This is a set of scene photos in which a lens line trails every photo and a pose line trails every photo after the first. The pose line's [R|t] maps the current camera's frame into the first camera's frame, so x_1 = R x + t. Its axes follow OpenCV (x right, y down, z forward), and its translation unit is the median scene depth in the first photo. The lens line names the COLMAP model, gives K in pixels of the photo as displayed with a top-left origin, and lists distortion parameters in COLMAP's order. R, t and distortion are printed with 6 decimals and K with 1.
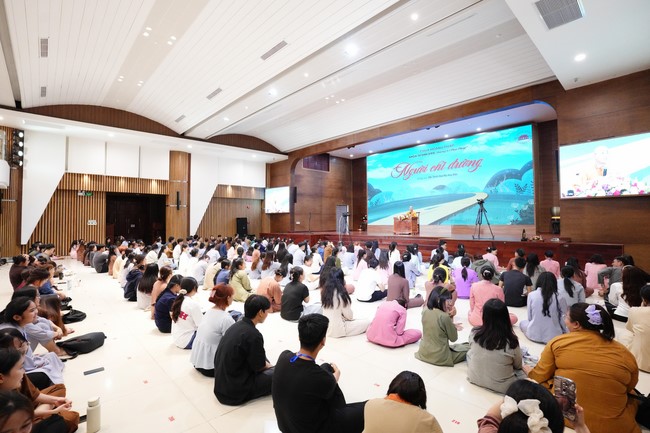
lens RADIAL K [[317.4, 0, 323.5], [0, 317.4, 215.1], [0, 0, 1]] dist [-0.074126, 0.032549]
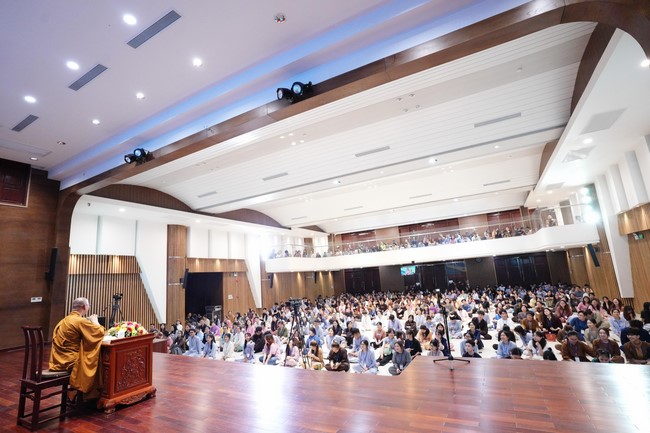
lens RADIAL K [[317.4, 0, 320.9], [0, 317.4, 214.8], [0, 0, 1]] dist [-0.074126, 0.032549]
pose [[-0.947319, 0.009294, -0.320155, 0.169358], [0.081908, 0.973371, -0.214103, -0.024376], [0.309640, -0.229048, -0.922854, 1.325230]]
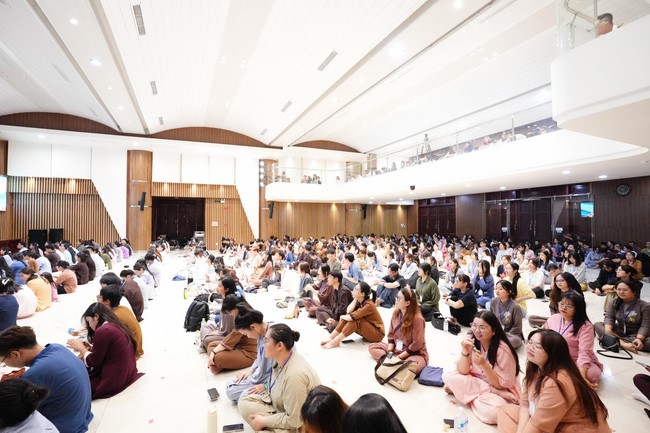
lens RADIAL K [[317.4, 0, 321.9], [0, 317.4, 216.5], [0, 0, 1]] dist [-0.074126, 0.032549]
pose [[-0.948387, 0.016400, 0.316690, -0.620236], [0.001290, 0.998853, -0.047863, 0.024962], [-0.317111, -0.044984, -0.947321, 1.015257]]
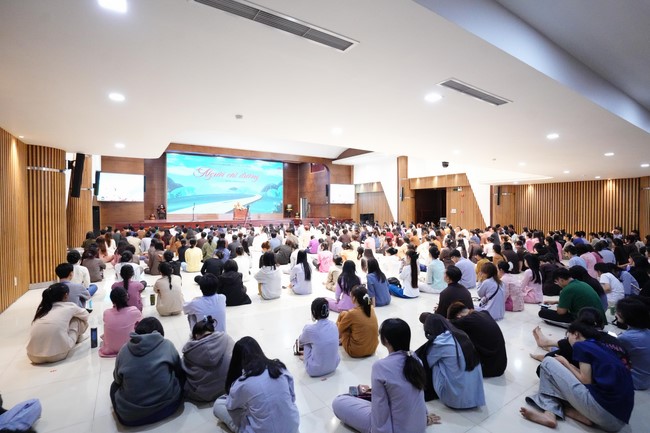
lens RADIAL K [[317.4, 0, 323.5], [0, 317.4, 218.3], [0, 0, 1]] dist [-0.074126, 0.032549]
pose [[0.163208, -0.020582, 0.986377, -1.182190], [-0.024631, 0.999386, 0.024929, 0.006727], [-0.986284, -0.028364, 0.162601, 0.349658]]
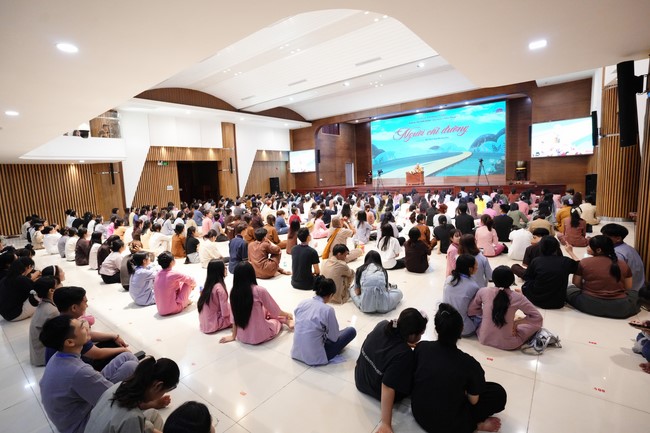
lens RADIAL K [[317.4, 0, 322.7], [0, 317.4, 218.0], [0, 0, 1]] dist [-0.074126, 0.032549]
pose [[0.986717, -0.063595, 0.149480, -0.332528], [0.040844, 0.987748, 0.150619, -0.016453], [-0.157227, -0.142513, 0.977225, -0.264047]]
